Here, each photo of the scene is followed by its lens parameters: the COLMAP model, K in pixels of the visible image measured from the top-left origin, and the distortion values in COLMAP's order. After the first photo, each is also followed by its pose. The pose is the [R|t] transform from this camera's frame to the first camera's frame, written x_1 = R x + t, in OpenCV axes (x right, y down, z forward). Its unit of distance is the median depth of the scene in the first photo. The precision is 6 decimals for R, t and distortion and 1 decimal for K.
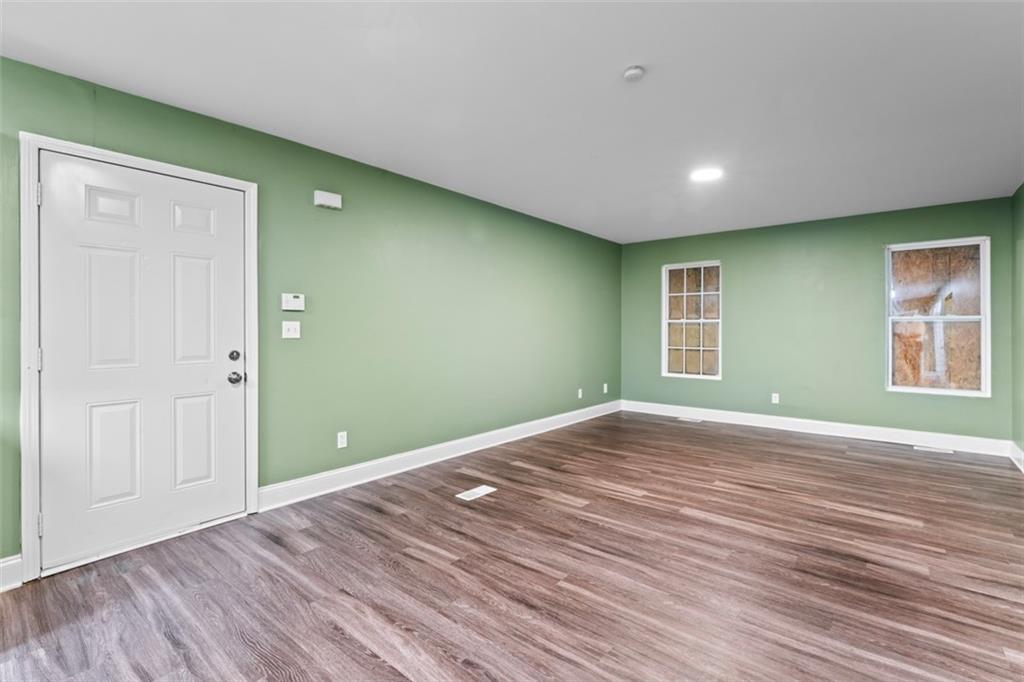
lens RADIAL K [[468.7, 0, 512.4], [0, 468.7, 331.4], [0, 0, 1]] dist [-0.004564, 0.001189]
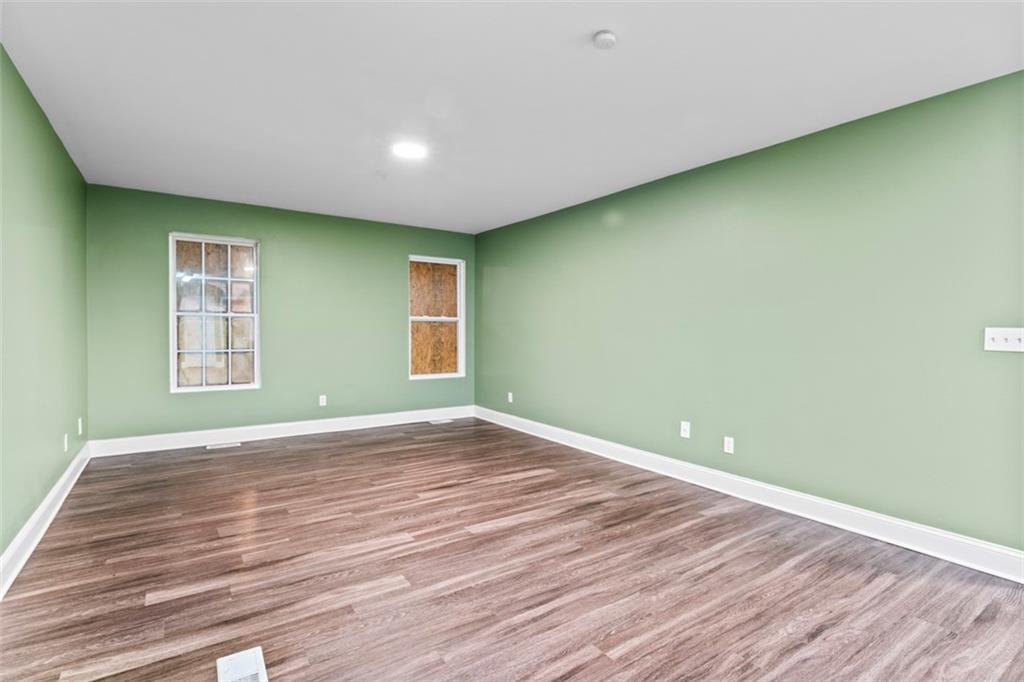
lens RADIAL K [[495.9, 0, 514.3], [0, 495.9, 335.9], [0, 0, 1]] dist [0.000268, -0.000657]
pose [[0.271262, -0.012991, 0.962418, -0.452231], [-0.003369, 0.999890, 0.014447, -0.001964], [-0.962500, -0.007162, 0.271189, 0.584436]]
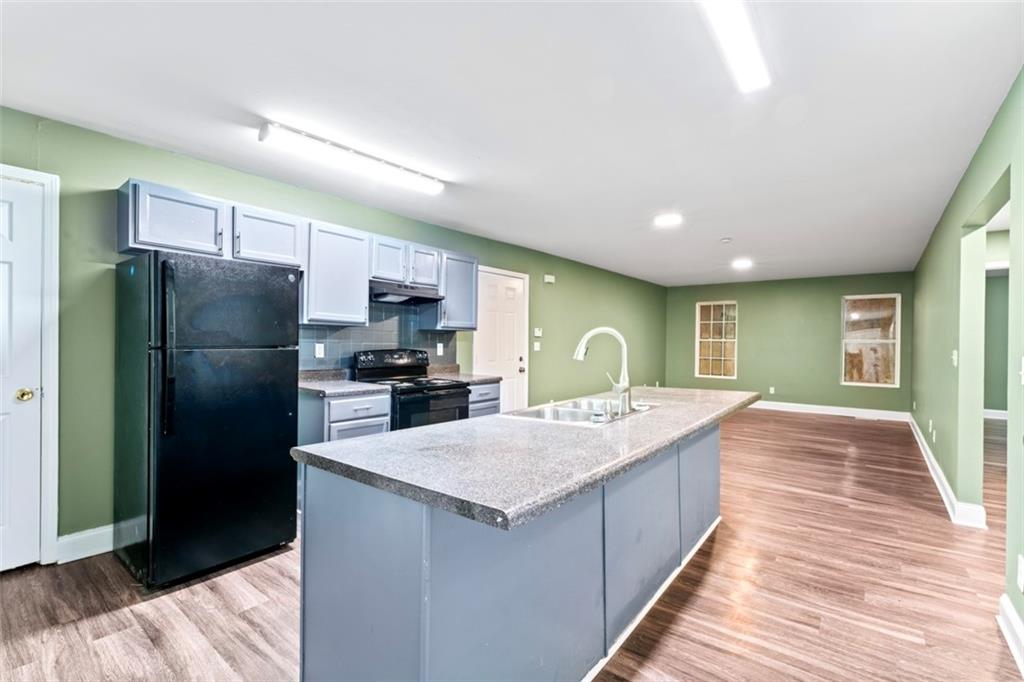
lens RADIAL K [[468.7, 0, 497.4], [0, 468.7, 351.5], [0, 0, 1]] dist [-0.004564, 0.001189]
pose [[0.999928, 0.007529, 0.009366, -0.602350], [-0.007714, 0.999772, 0.019903, -0.018539], [-0.009214, -0.019974, 0.999758, -0.898606]]
